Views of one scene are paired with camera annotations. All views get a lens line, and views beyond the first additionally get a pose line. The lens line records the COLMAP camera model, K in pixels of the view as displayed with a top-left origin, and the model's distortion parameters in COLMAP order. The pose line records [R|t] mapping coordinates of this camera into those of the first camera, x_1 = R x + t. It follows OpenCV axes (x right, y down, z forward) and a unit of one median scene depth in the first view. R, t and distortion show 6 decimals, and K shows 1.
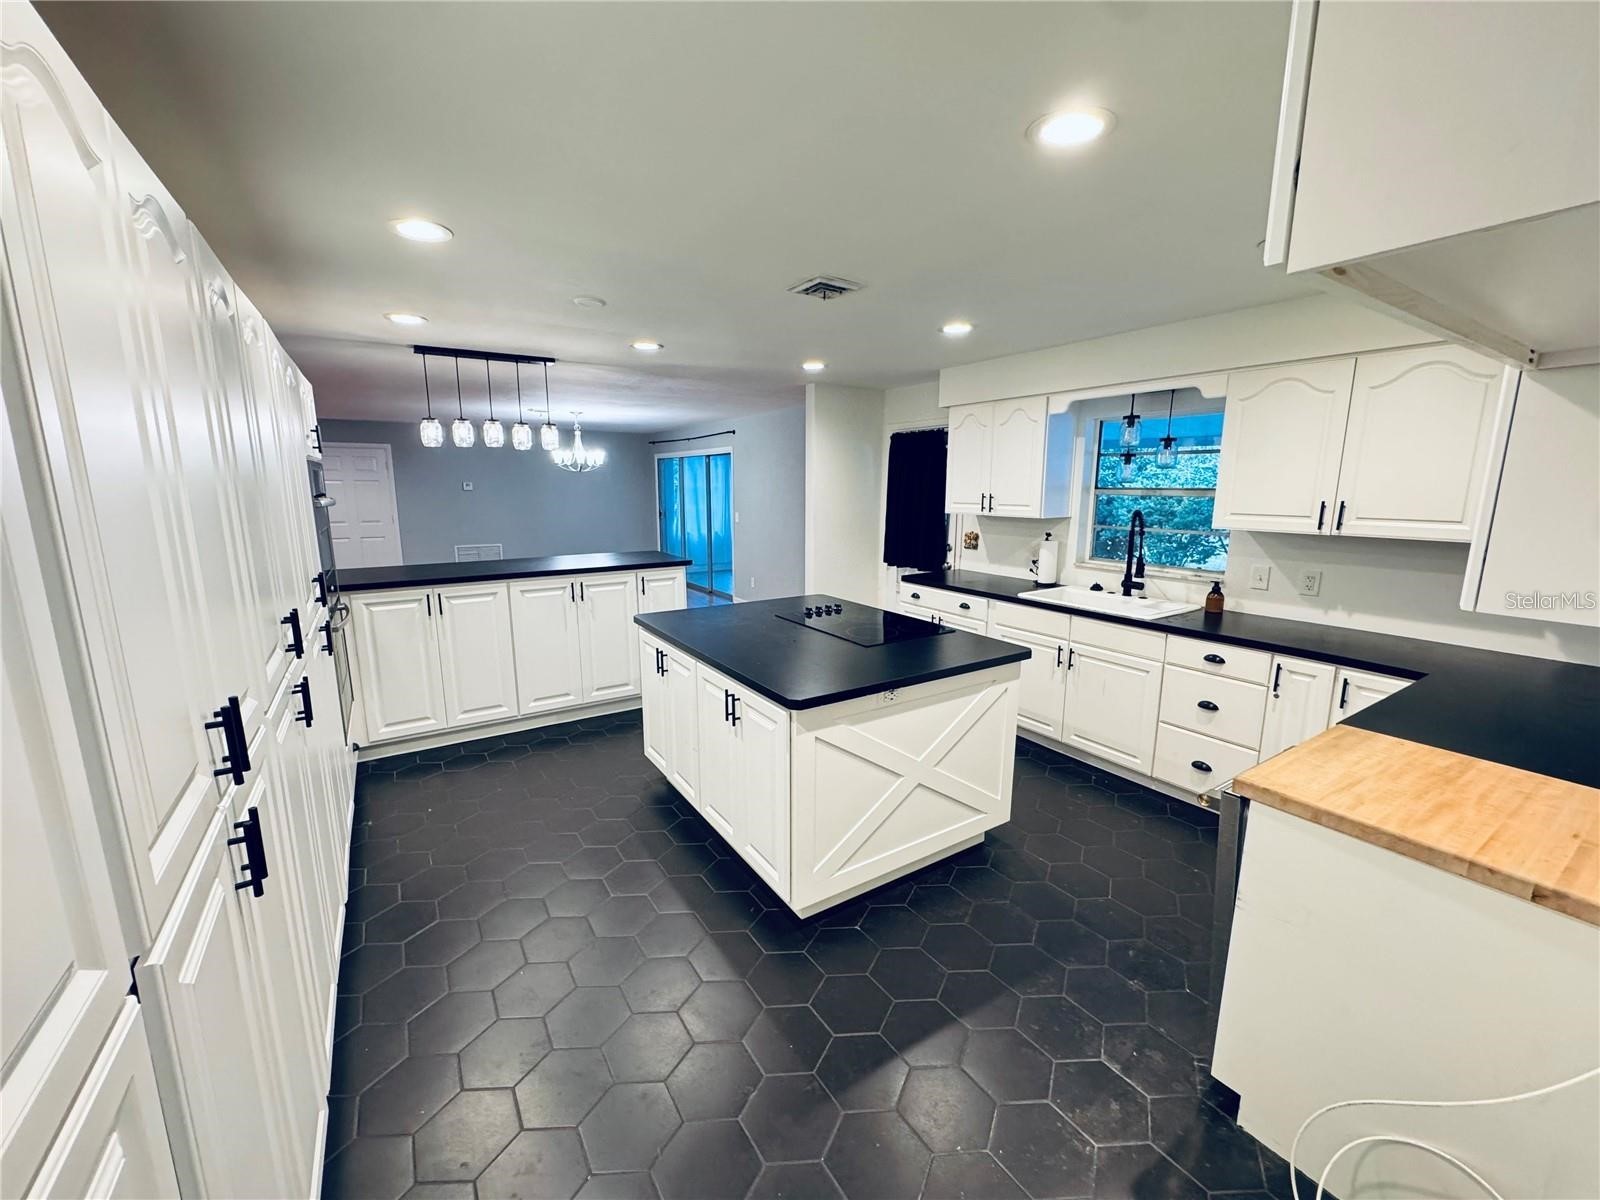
lens RADIAL K [[636.7, 0, 800.5], [0, 636.7, 598.2], [0, 0, 1]] dist [-0.001773, -0.000281]
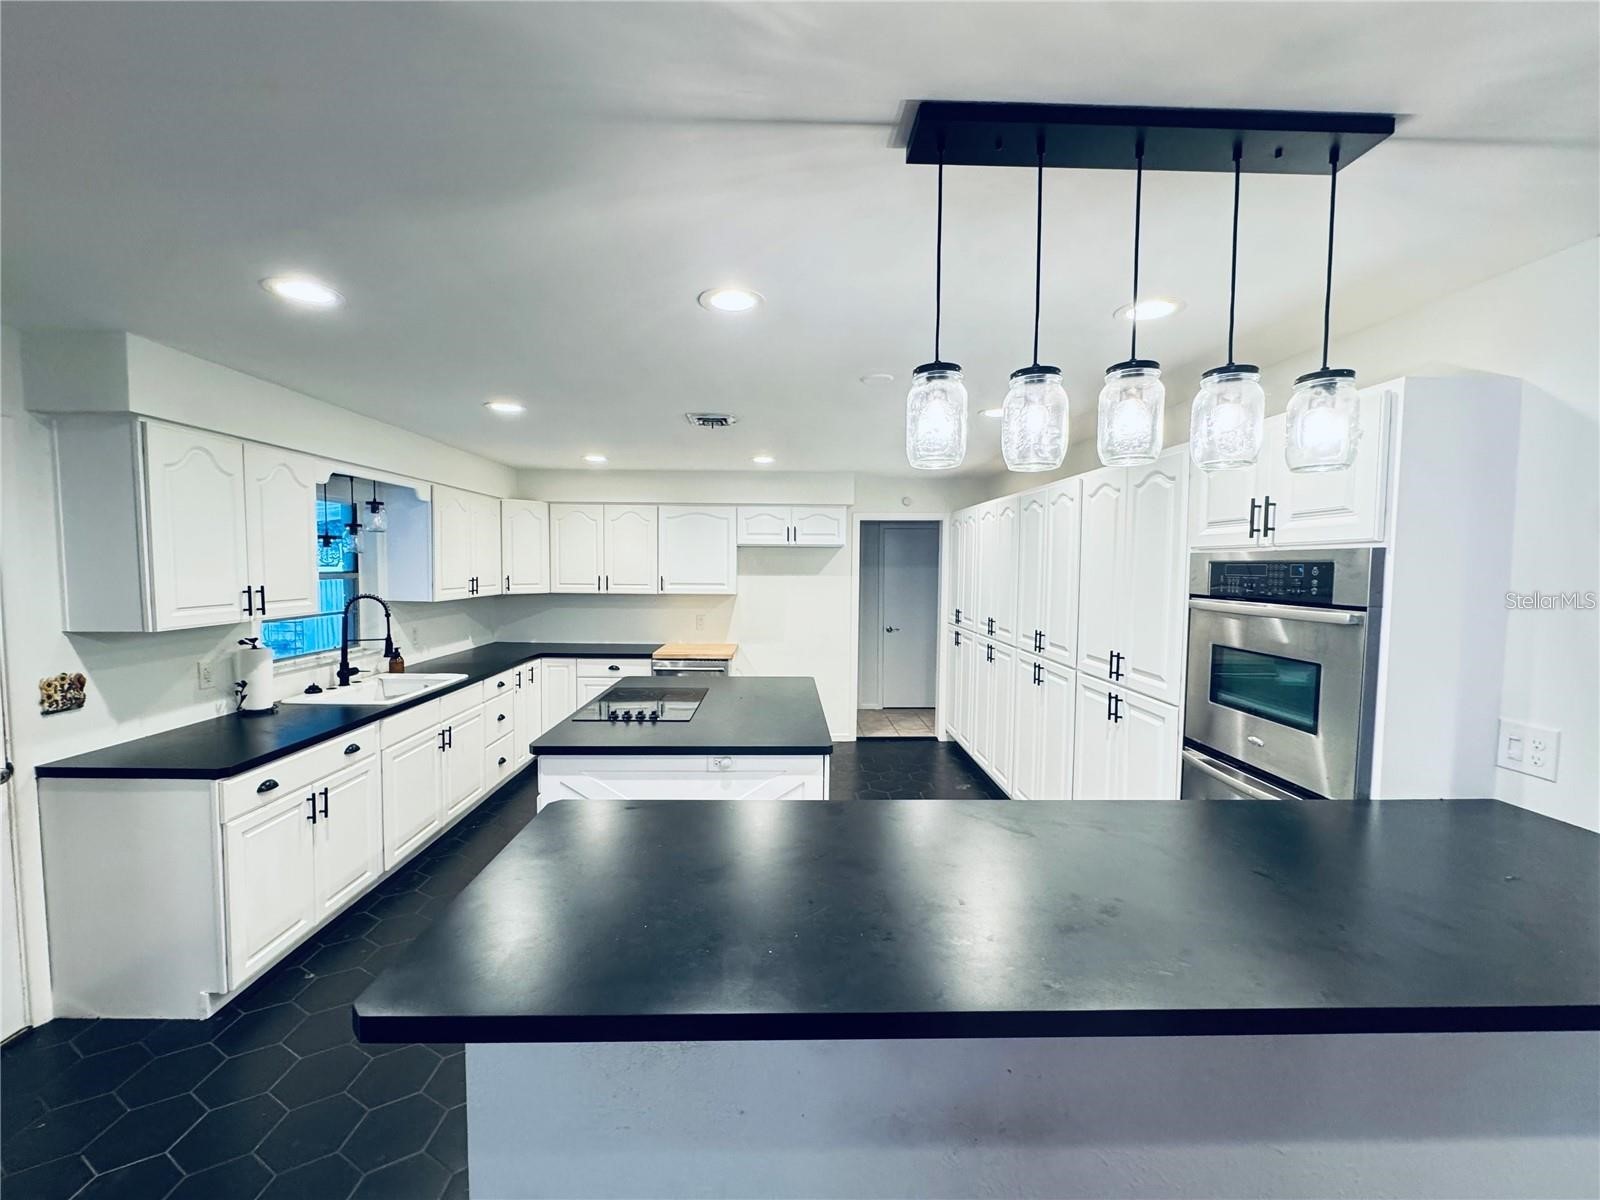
lens RADIAL K [[636.7, 0, 799.4], [0, 636.7, 600.9], [0, 0, 1]] dist [-0.001773, -0.000281]
pose [[-0.854150, -0.039938, 0.518491, -0.524032], [0.083352, 0.973641, 0.212309, -0.259550], [-0.513303, 0.224561, -0.828307, 1.359967]]
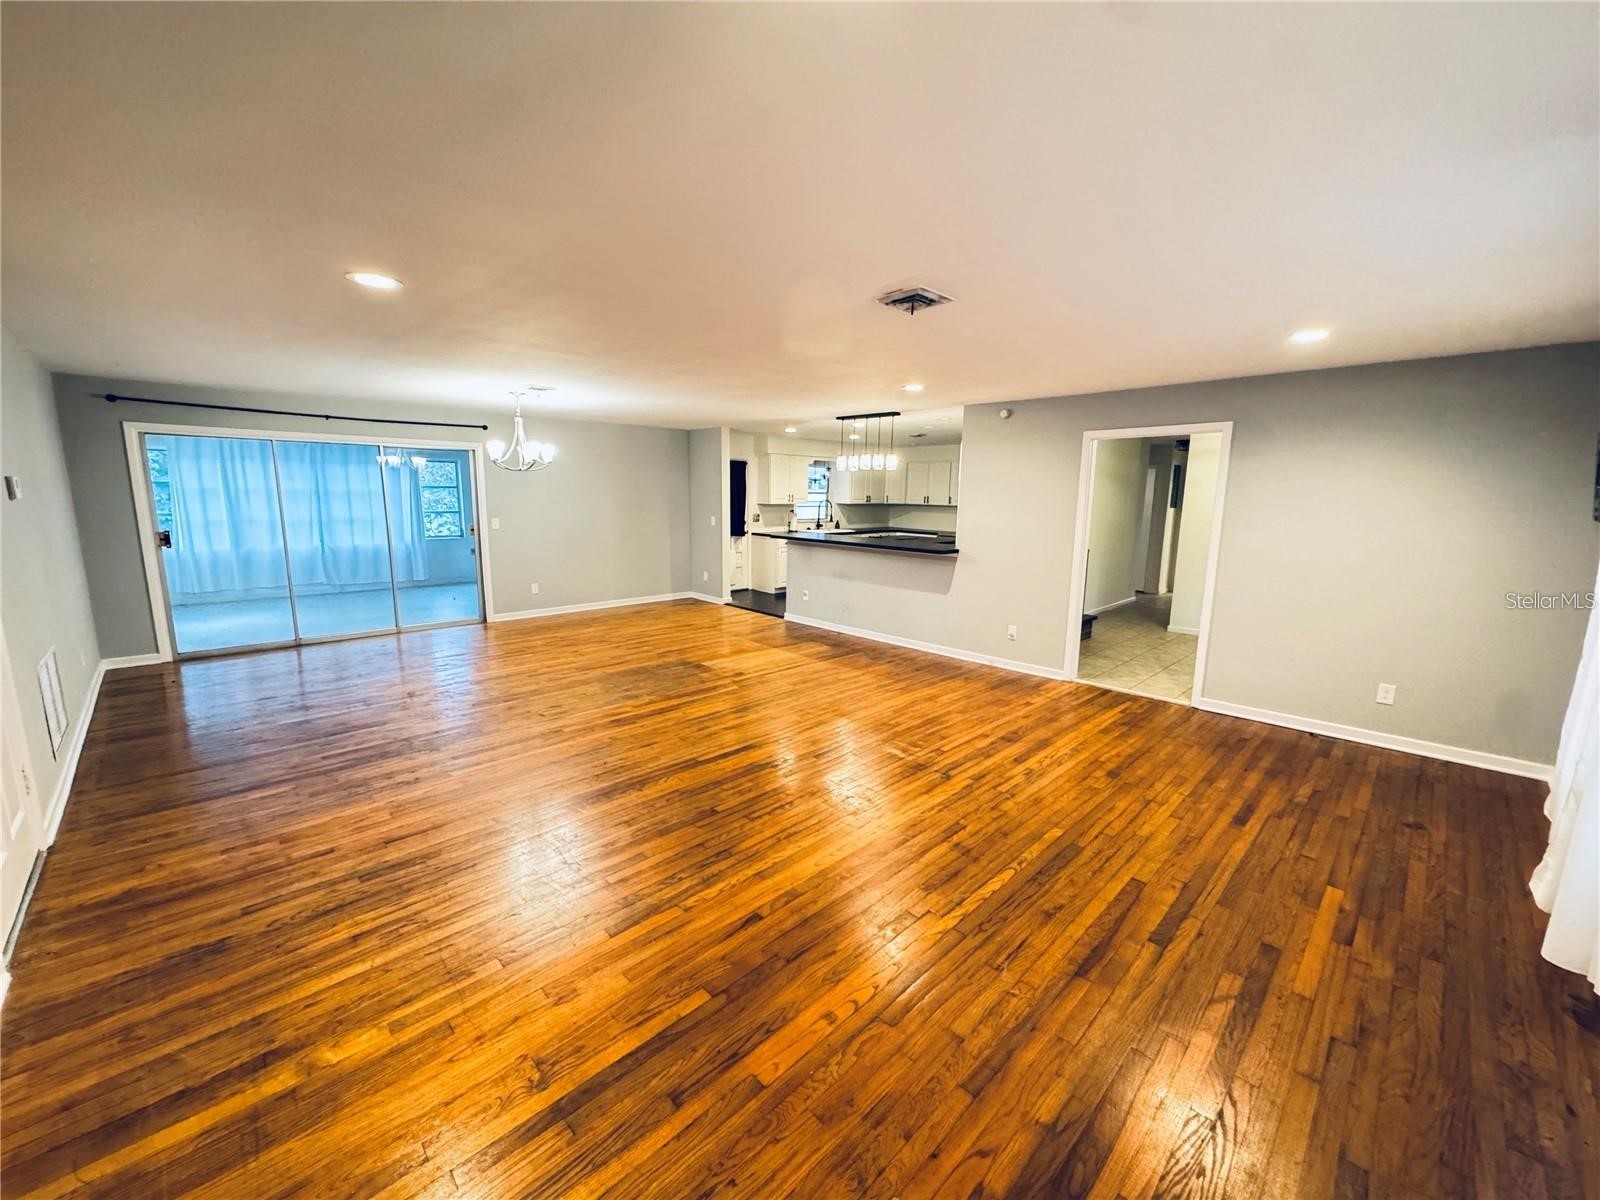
lens RADIAL K [[636.7, 0, 799.1], [0, 636.7, 598.1], [0, 0, 1]] dist [-0.001773, -0.000281]
pose [[-0.202492, -0.169075, 0.964578, -2.164174], [0.159158, 0.966205, 0.202772, -0.287338], [-0.966264, 0.194580, -0.168739, 1.566497]]
